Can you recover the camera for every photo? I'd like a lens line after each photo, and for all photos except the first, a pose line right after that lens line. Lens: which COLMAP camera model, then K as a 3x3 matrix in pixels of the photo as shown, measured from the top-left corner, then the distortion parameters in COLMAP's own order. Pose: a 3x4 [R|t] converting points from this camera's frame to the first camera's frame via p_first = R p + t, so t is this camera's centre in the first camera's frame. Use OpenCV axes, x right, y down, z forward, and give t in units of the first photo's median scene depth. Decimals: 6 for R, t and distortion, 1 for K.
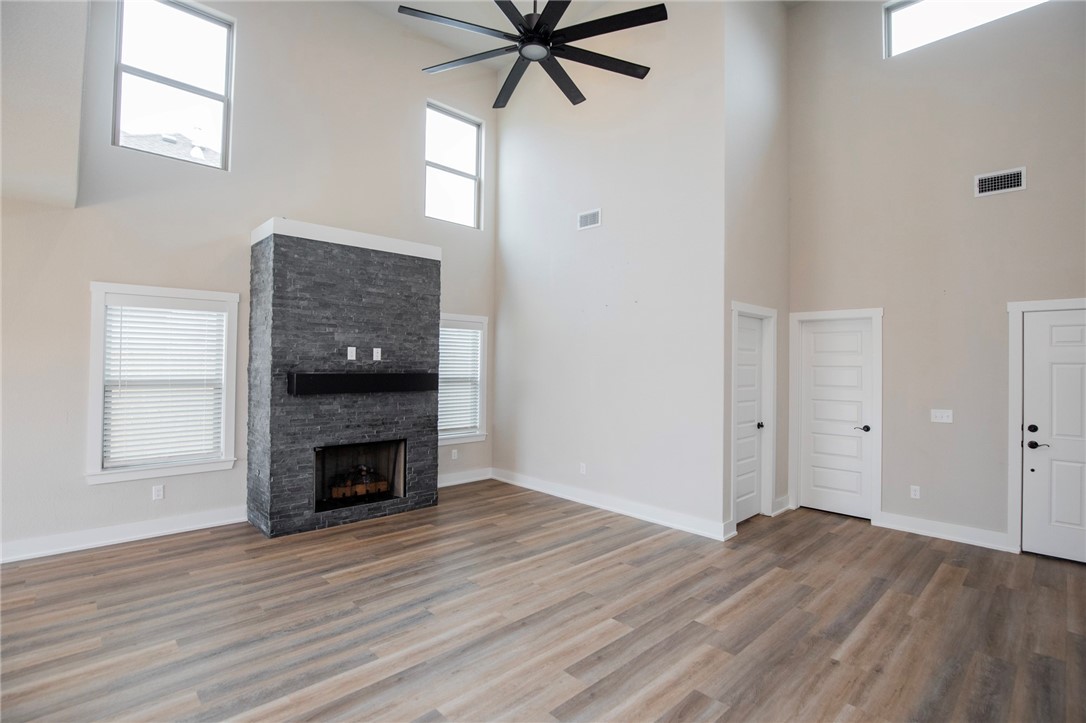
lens RADIAL K [[507.2, 0, 547.2], [0, 507.2, 361.9], [0, 0, 1]] dist [-0.033563, 0.004517]
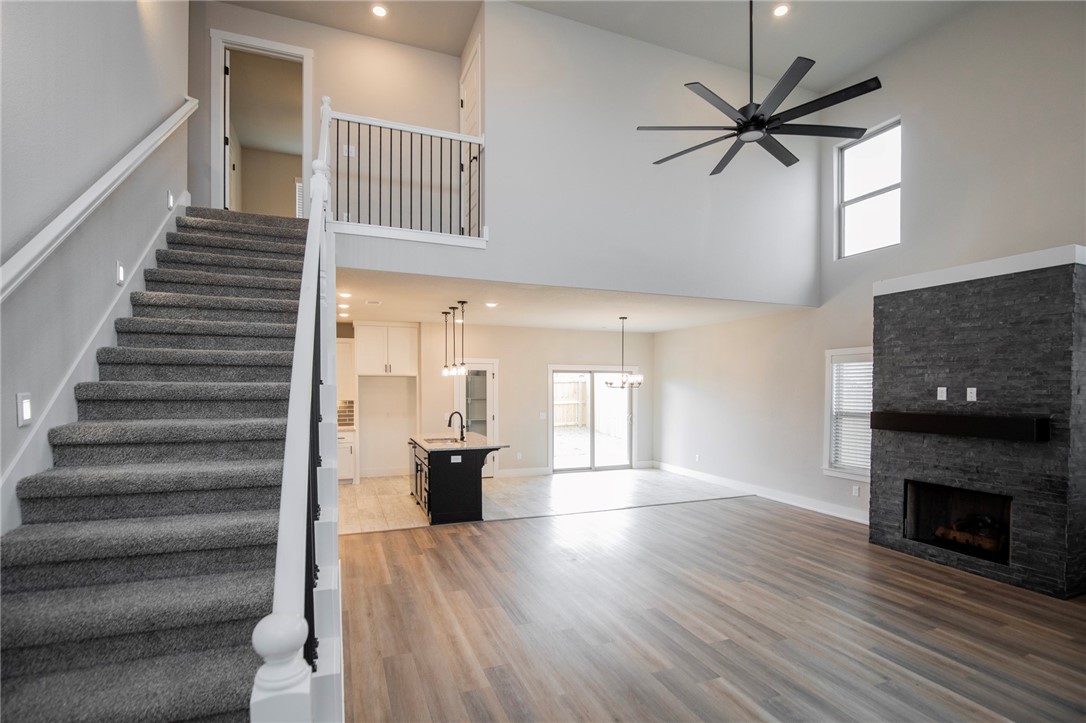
lens RADIAL K [[507.2, 0, 553.8], [0, 507.2, 398.9], [0, 0, 1]] dist [-0.033563, 0.004517]
pose [[-0.359894, 0.010487, -0.932934, 0.832594], [-0.001649, 0.999928, 0.011876, -0.017479], [0.932992, 0.005812, -0.359851, 0.669630]]
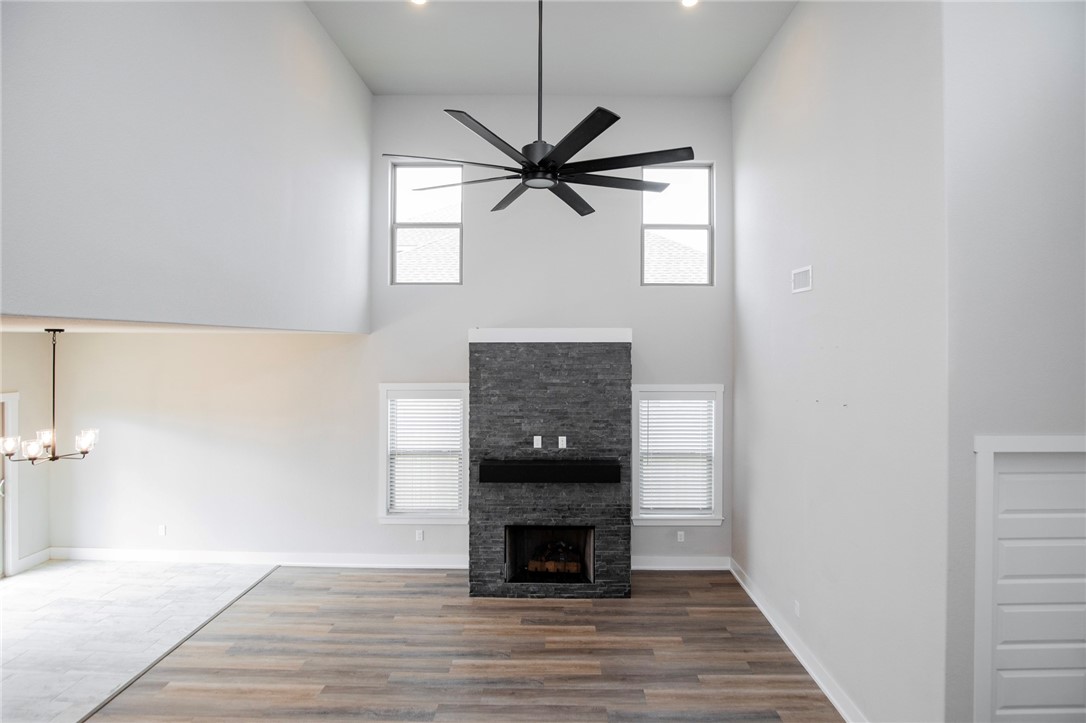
lens RADIAL K [[507.2, 0, 551.3], [0, 507.2, 344.2], [0, 0, 1]] dist [-0.033563, 0.004517]
pose [[0.713519, -0.018010, -0.700404, 0.414347], [0.013350, 0.999838, -0.012111, -0.221755], [0.700508, -0.000709, 0.713644, 0.257747]]
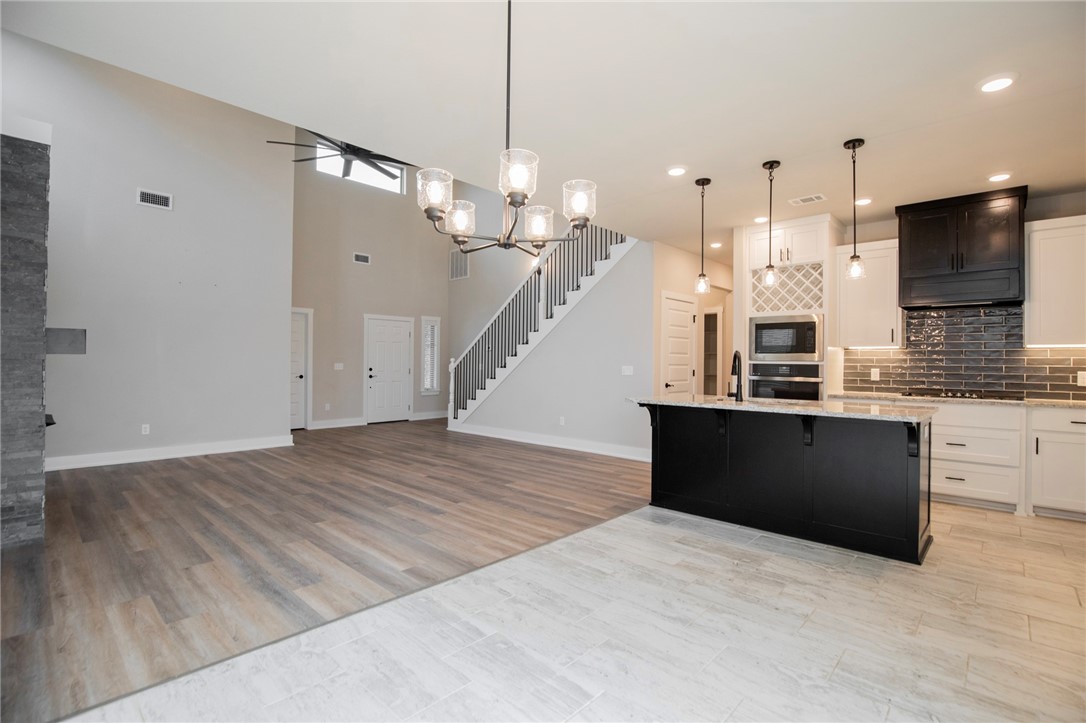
lens RADIAL K [[507.2, 0, 564.0], [0, 507.2, 357.0], [0, 0, 1]] dist [-0.033563, 0.004517]
pose [[-0.075279, -0.003619, 0.997156, -1.282407], [-0.015117, 0.999883, 0.002487, 0.050494], [-0.997048, -0.014886, -0.075325, 0.243108]]
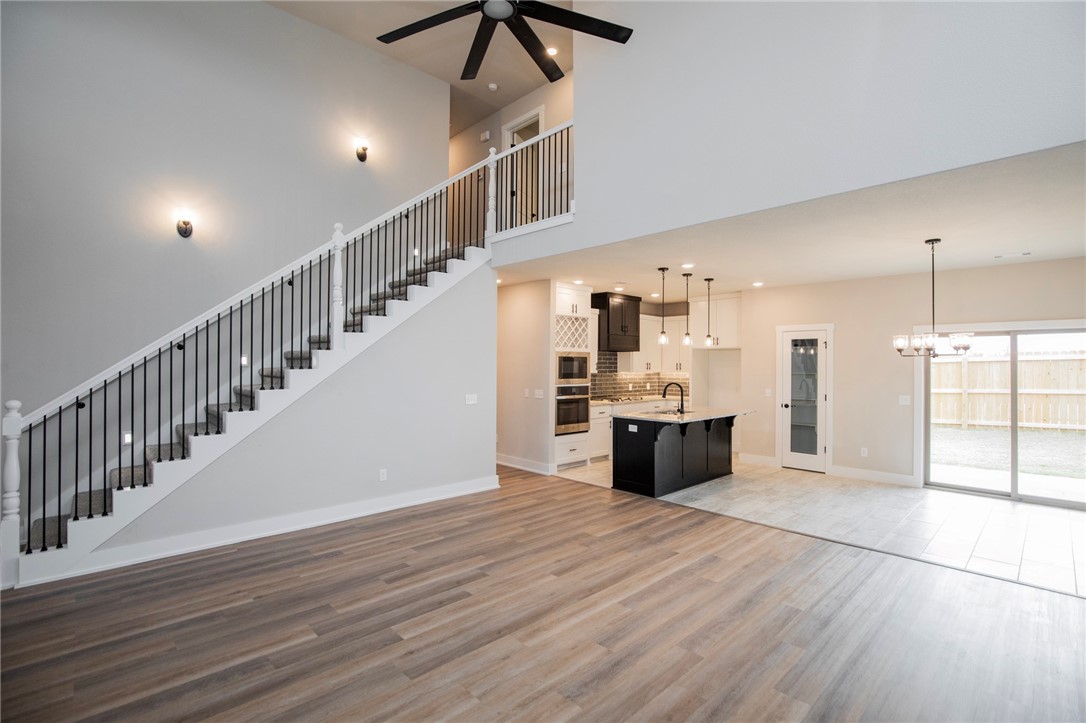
lens RADIAL K [[507.2, 0, 555.5], [0, 507.2, 354.4], [0, 0, 1]] dist [-0.033563, 0.004517]
pose [[-0.999687, -0.019982, -0.015030, -0.083739], [-0.019623, 0.999527, -0.023693, -0.000882], [0.015496, -0.023391, -0.999606, 1.275480]]
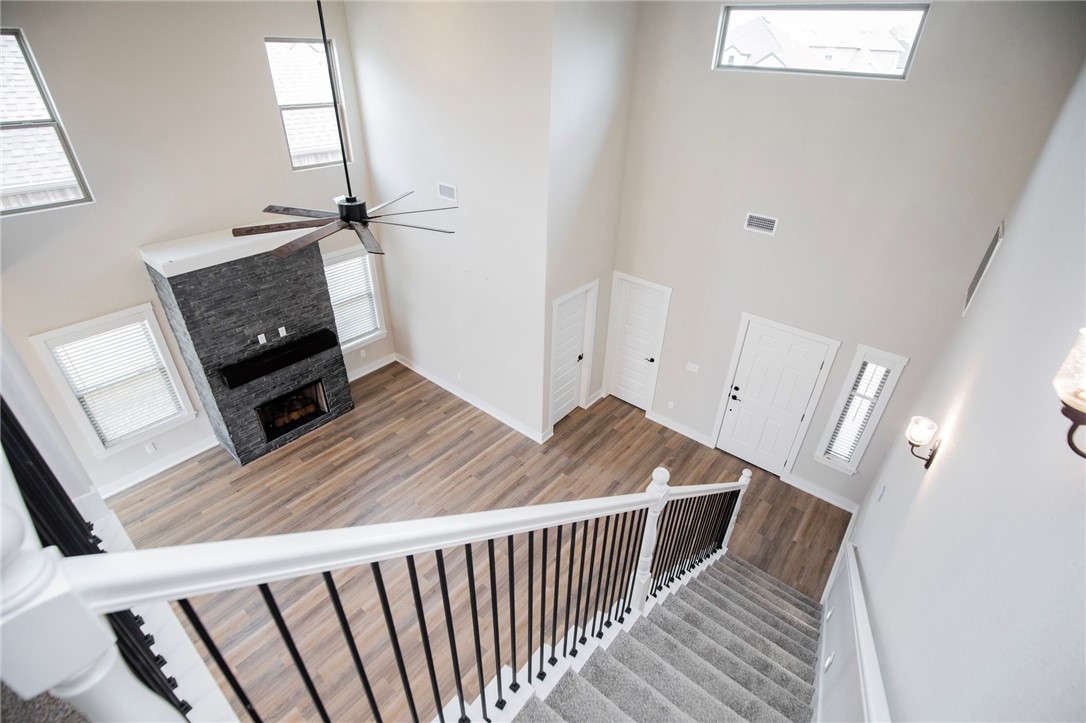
lens RADIAL K [[507.2, 0, 548.8], [0, 507.2, 360.8], [0, 0, 1]] dist [-0.033563, 0.004517]
pose [[0.992797, -0.050428, 0.108677, 0.203359], [-0.016135, 0.842561, 0.538360, -0.697655], [-0.118715, -0.536236, 0.835678, -0.189700]]
